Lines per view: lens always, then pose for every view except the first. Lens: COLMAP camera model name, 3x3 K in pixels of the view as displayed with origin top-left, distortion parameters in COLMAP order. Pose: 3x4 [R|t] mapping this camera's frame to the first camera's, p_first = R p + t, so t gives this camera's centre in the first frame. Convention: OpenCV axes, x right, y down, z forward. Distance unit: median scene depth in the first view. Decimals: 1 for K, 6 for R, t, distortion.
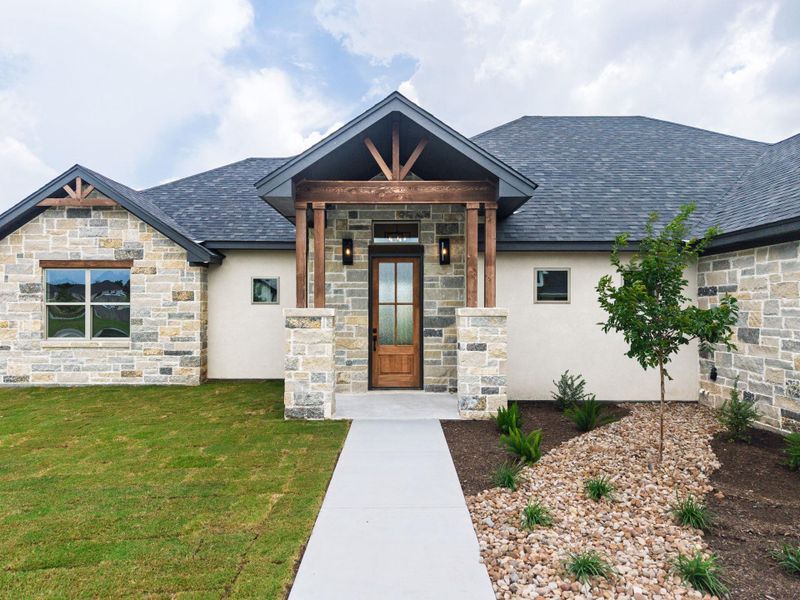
lens RADIAL K [[535.9, 0, 400.0], [0, 535.9, 300.0], [0, 0, 1]] dist [0.004381, -0.002809]
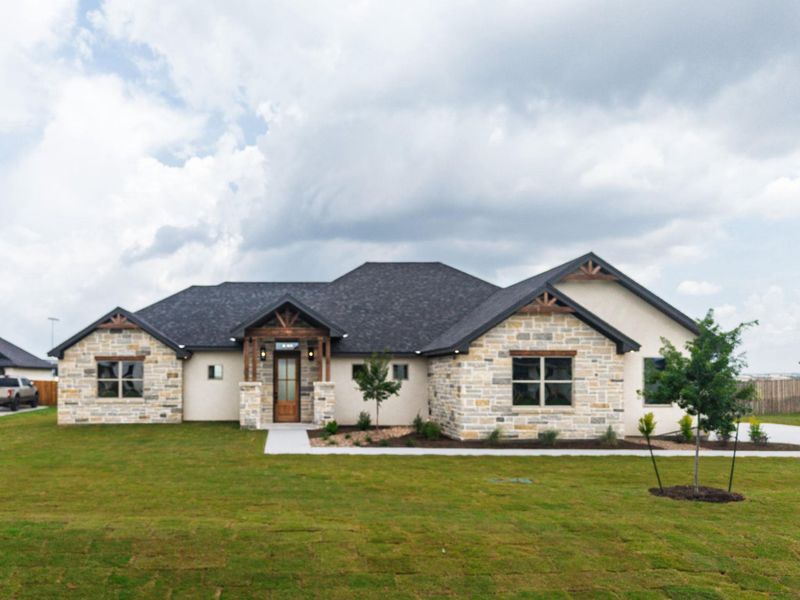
lens RADIAL K [[689.8, 0, 307.0], [0, 689.8, 360.4], [0, 0, 1]] dist [0.010277, -0.000496]
pose [[0.999569, 0.000831, 0.029333, -0.007601], [-0.000517, 0.999942, -0.010726, -0.034253], [-0.029341, 0.010706, 0.999512, -1.418454]]
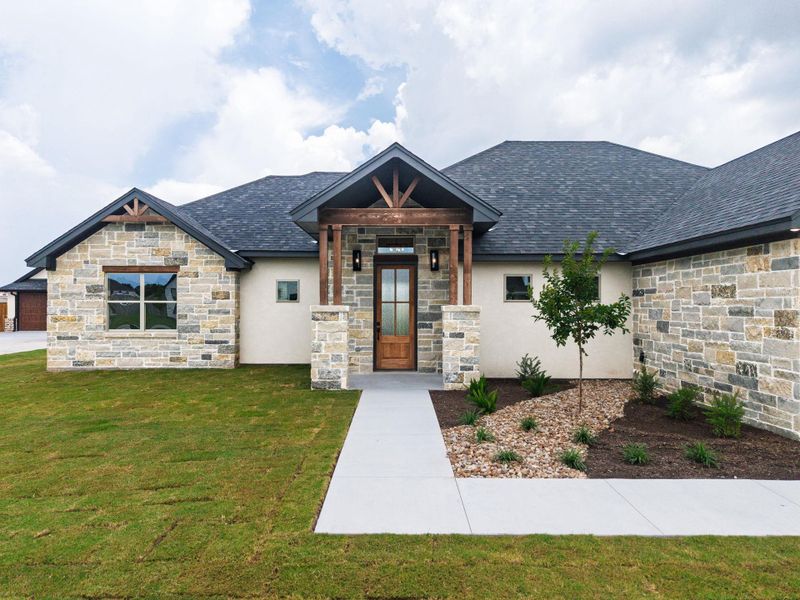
lens RADIAL K [[535.9, 0, 400.0], [0, 535.9, 300.0], [0, 0, 1]] dist [0.004381, -0.002809]
pose [[0.999996, 0.001587, 0.002137, 0.000284], [-0.001594, 0.999993, 0.003459, -0.002049], [-0.002132, -0.003463, 0.999992, -0.219725]]
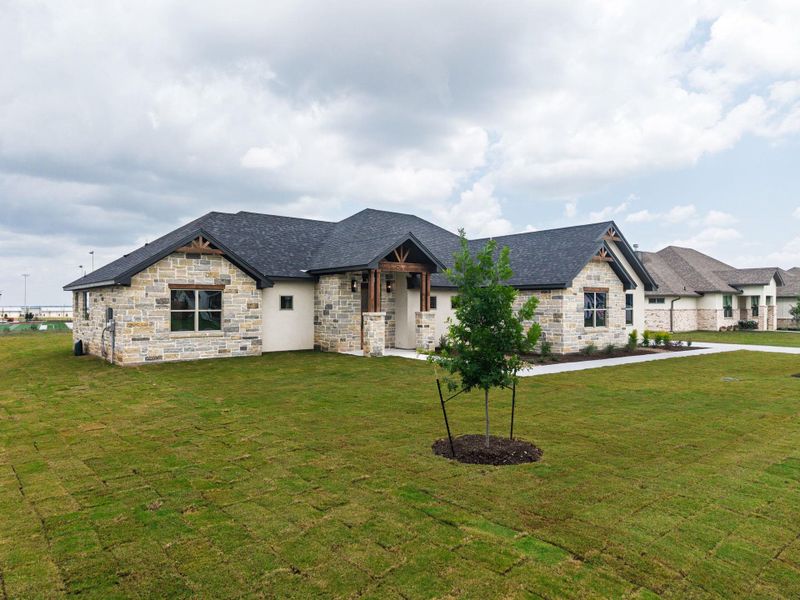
lens RADIAL K [[541.3, 0, 400.0], [0, 541.3, 300.0], [0, 0, 1]] dist [0.007037, -0.001481]
pose [[0.770067, 0.005875, 0.637936, -1.184077], [-0.005881, 0.999980, -0.002109, -0.026279], [-0.637936, -0.002128, 0.770086, -0.705306]]
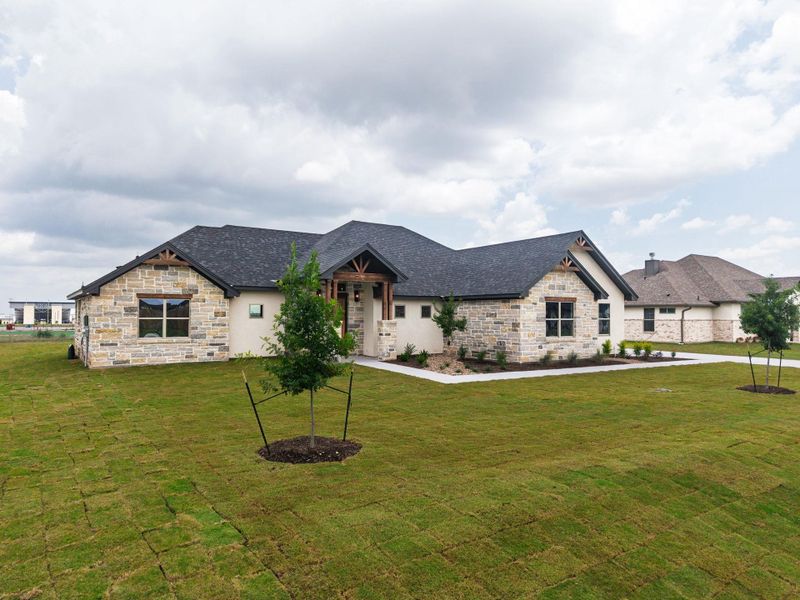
lens RADIAL K [[535.9, 0, 400.0], [0, 535.9, 300.0], [0, 0, 1]] dist [0.004381, -0.002809]
pose [[0.825266, 0.017873, 0.564462, -0.955910], [-0.008884, 0.999786, -0.018668, -0.027912], [-0.564675, 0.010392, 0.825248, -0.928410]]
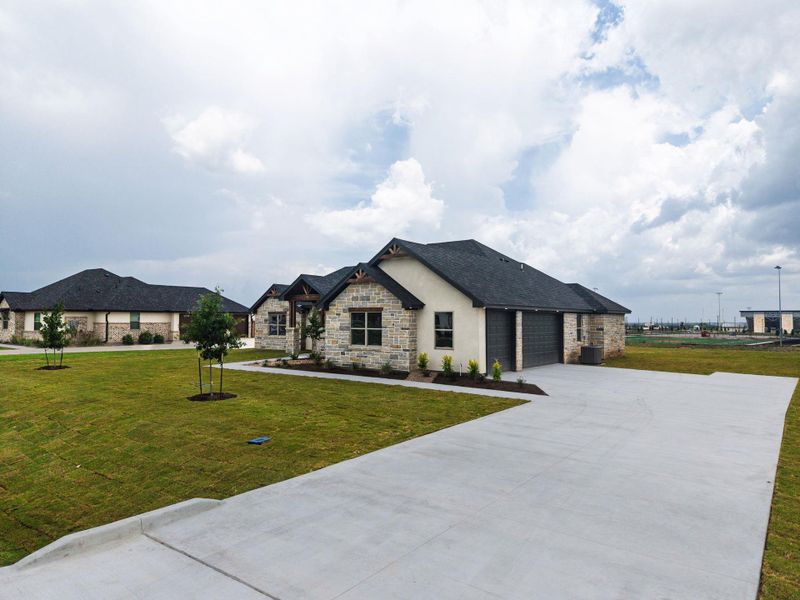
lens RADIAL K [[536.0, 0, 424.5], [0, 536.0, 300.0], [0, 0, 1]] dist [0.001337, -0.000584]
pose [[0.823291, -0.017645, -0.567345, 2.042625], [0.001187, 0.999568, -0.029364, -0.049202], [0.567618, 0.023502, 0.822957, -1.205952]]
